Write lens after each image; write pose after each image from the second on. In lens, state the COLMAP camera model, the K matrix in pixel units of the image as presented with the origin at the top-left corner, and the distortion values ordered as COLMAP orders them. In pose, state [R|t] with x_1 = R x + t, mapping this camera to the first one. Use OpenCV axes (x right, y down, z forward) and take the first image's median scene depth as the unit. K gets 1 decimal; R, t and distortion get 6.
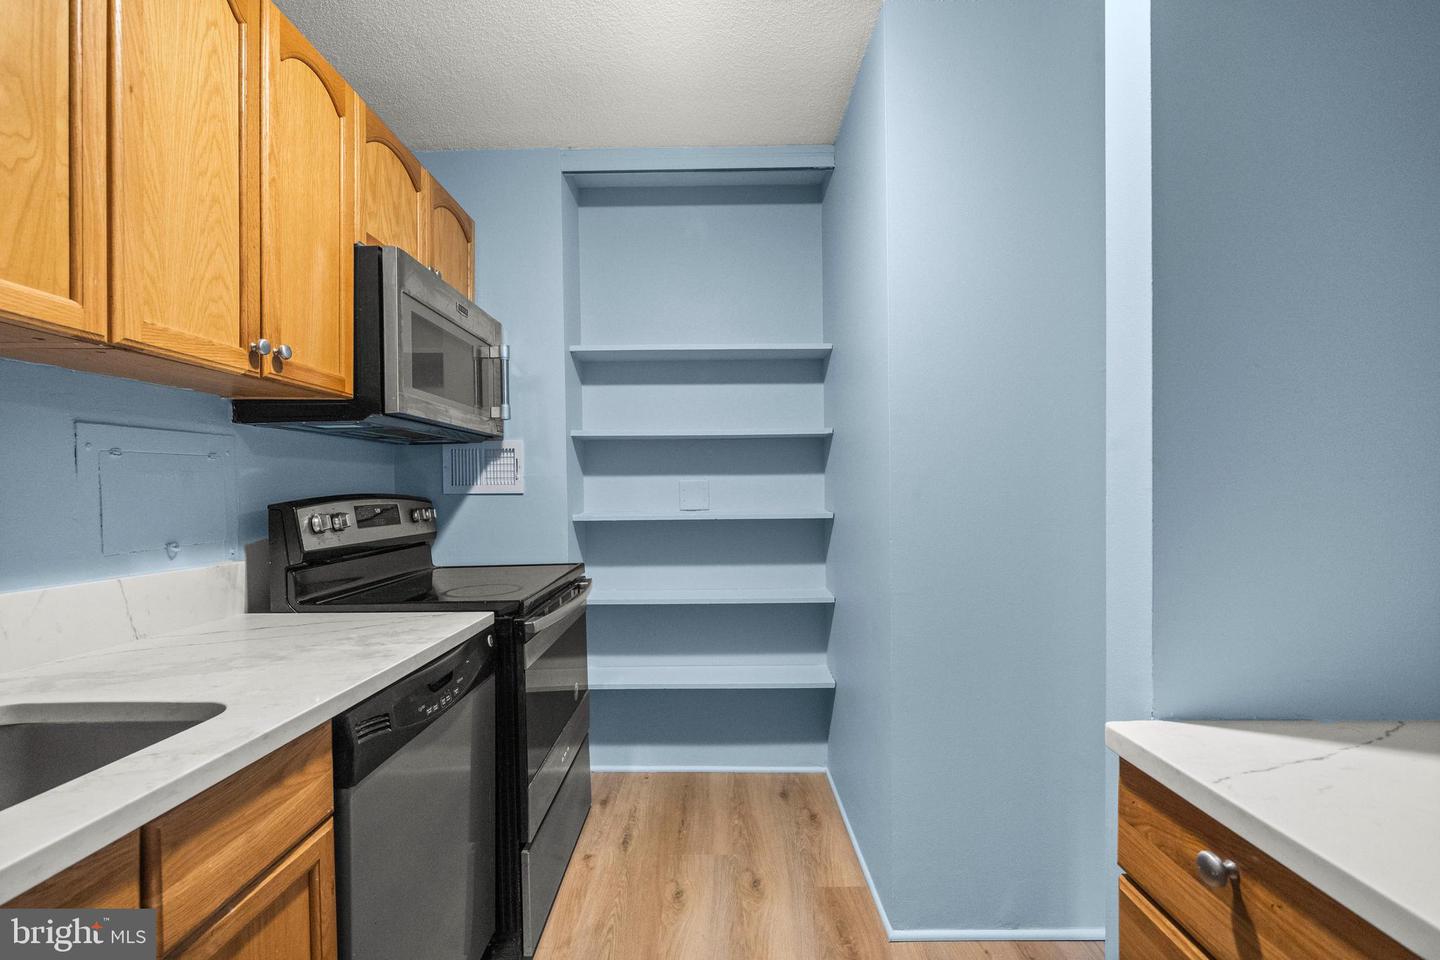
lens RADIAL K [[619.4, 0, 723.4], [0, 619.4, 493.4], [0, 0, 1]] dist [0.001565, -0.000481]
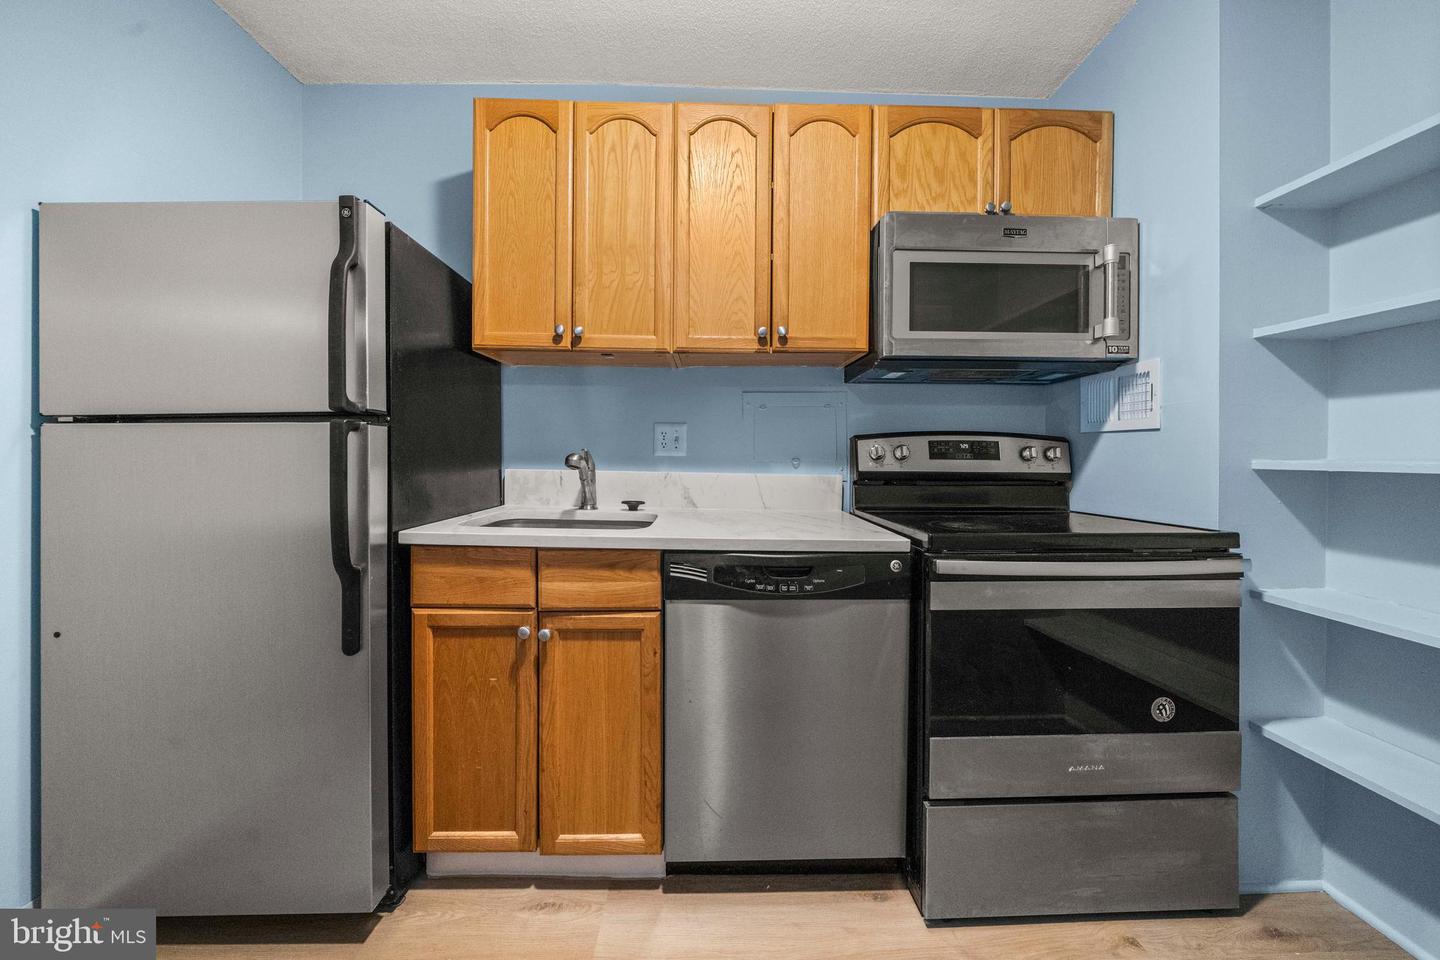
lens RADIAL K [[495.2, 0, 719.4], [0, 495.2, 461.2], [0, 0, 1]] dist [-0.006084, 0.000324]
pose [[0.017423, 0.023193, -0.999579, 0.354274], [-0.014952, 0.999625, 0.022933, 0.044905], [0.999736, 0.014547, 0.017763, 0.585876]]
